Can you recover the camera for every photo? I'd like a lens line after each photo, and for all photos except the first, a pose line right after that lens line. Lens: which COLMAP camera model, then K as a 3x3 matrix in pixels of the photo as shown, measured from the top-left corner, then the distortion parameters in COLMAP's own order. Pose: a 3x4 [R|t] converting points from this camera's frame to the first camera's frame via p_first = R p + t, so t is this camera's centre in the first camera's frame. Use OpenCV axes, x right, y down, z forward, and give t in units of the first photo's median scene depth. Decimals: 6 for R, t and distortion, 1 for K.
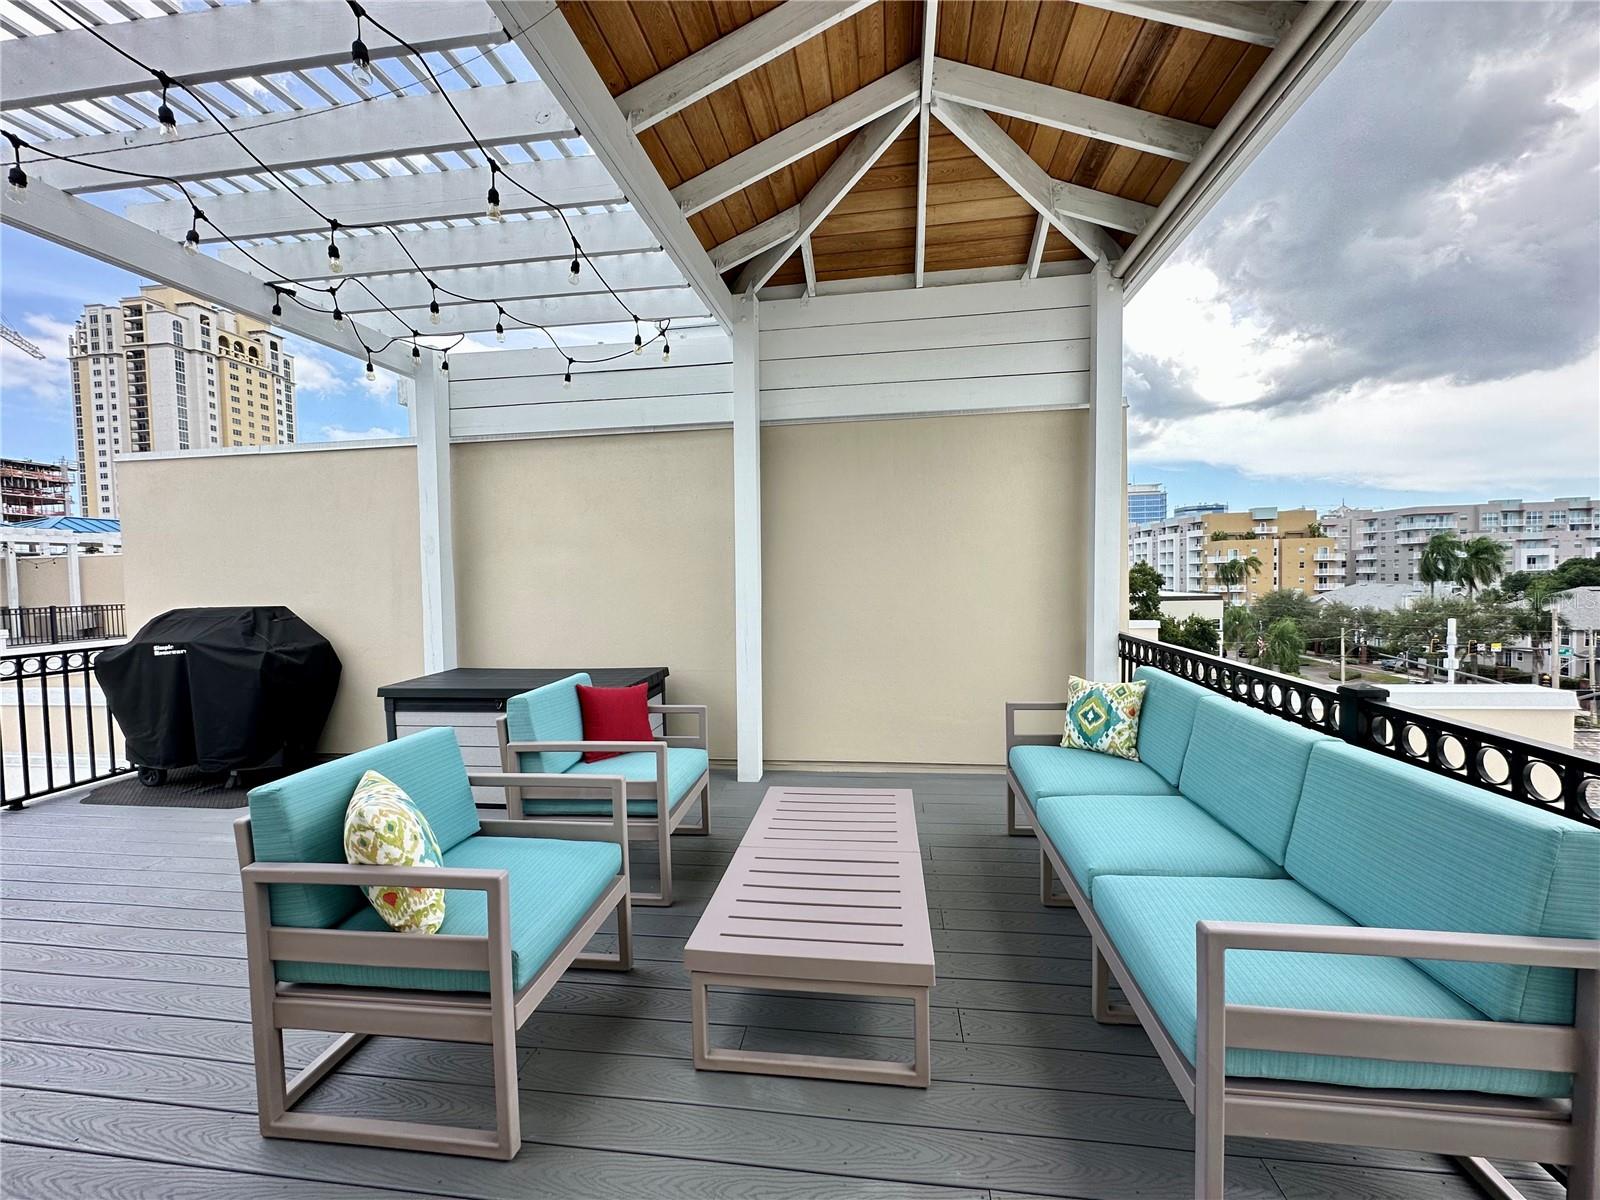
lens RADIAL K [[640.1, 0, 800.0], [0, 640.1, 600.0], [0, 0, 1]] dist [-0.001958, 0.000092]
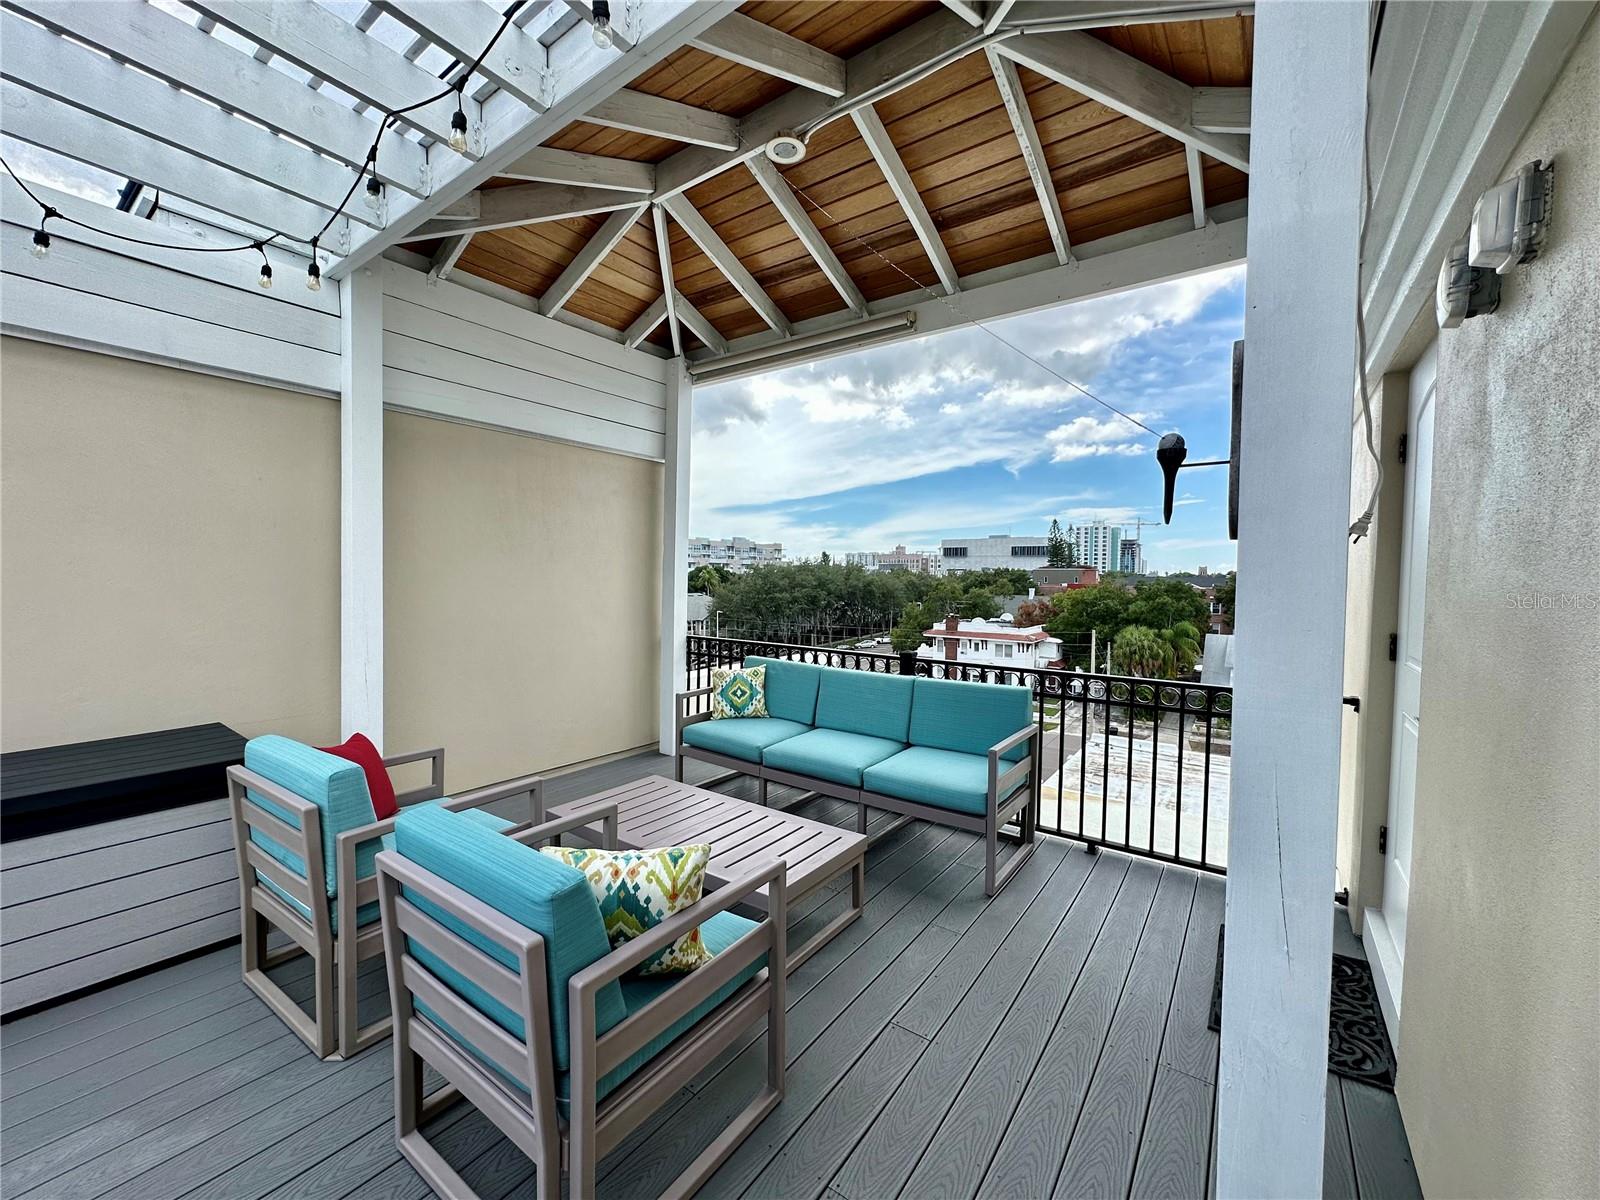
lens RADIAL K [[660.6, 0, 759.3], [0, 660.6, 606.5], [0, 0, 1]] dist [0.001429, 0.000613]
pose [[0.499605, -0.013036, 0.866155, -0.620273], [0.015819, 0.999857, 0.005924, -0.015539], [-0.866109, 0.010742, 0.499740, 0.172436]]
